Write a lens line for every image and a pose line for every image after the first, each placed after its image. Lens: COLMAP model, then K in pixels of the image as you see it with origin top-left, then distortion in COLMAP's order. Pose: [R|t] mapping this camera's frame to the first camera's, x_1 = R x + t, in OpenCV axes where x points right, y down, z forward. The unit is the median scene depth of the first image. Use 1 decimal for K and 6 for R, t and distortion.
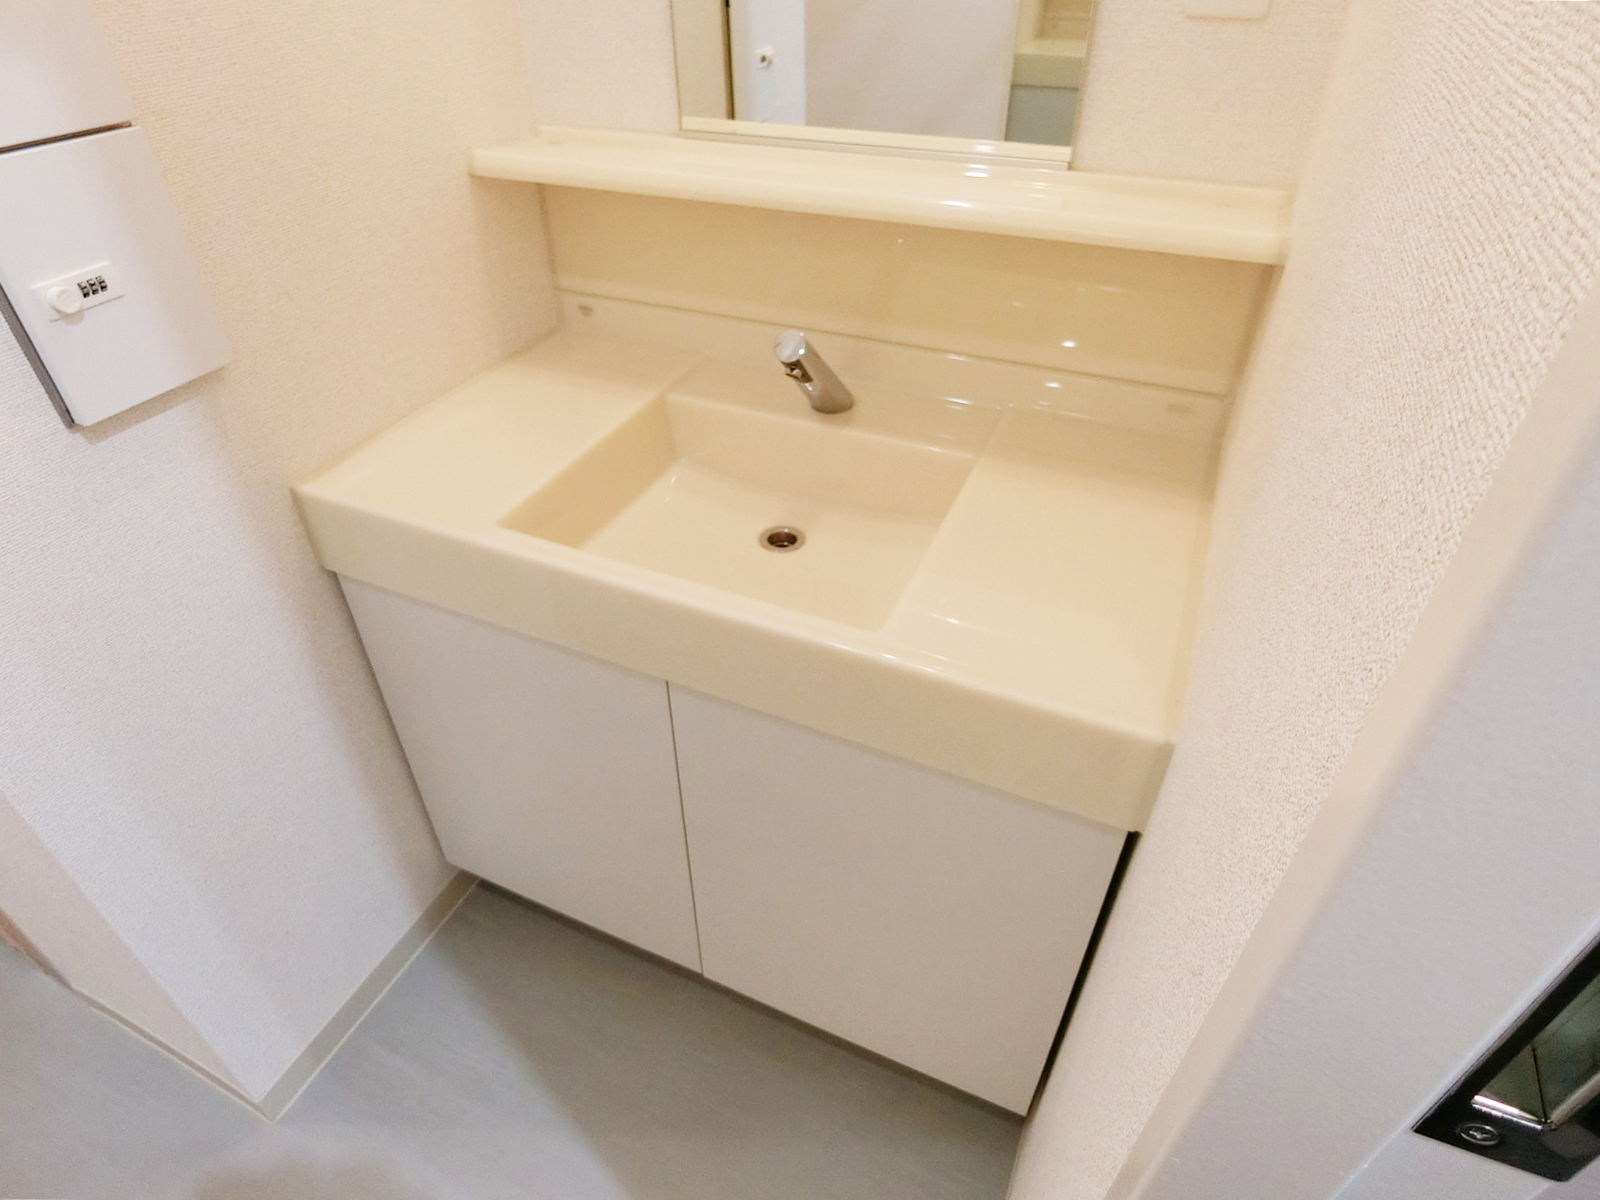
lens RADIAL K [[904.0, 0, 800.0], [0, 904.0, 600.0], [0, 0, 1]] dist [-0.035905, -0.000028]
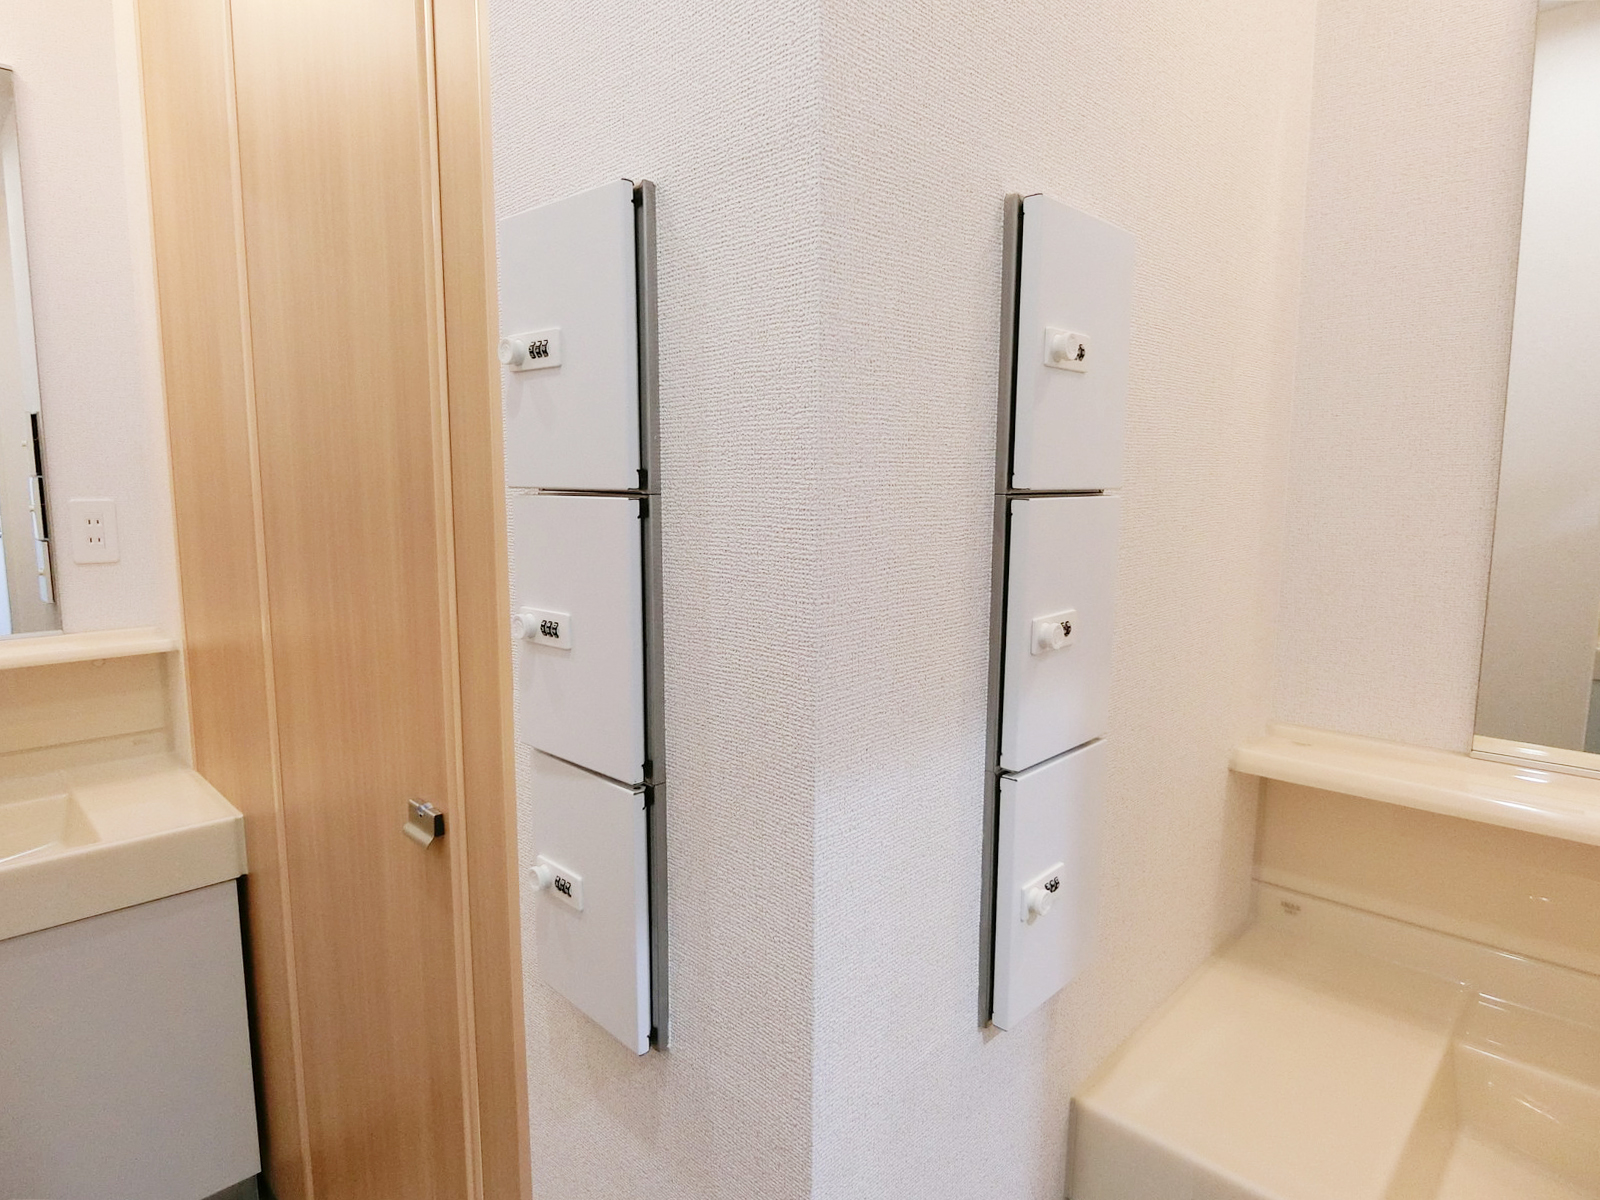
lens RADIAL K [[904.0, 0, 800.0], [0, 904.0, 600.0], [0, 0, 1]] dist [-0.035905, -0.000028]
pose [[0.934336, 0.048993, -0.353010, -0.427388], [-0.222339, 0.854248, -0.469921, -0.058745], [0.278536, 0.517552, 0.809048, -0.030982]]
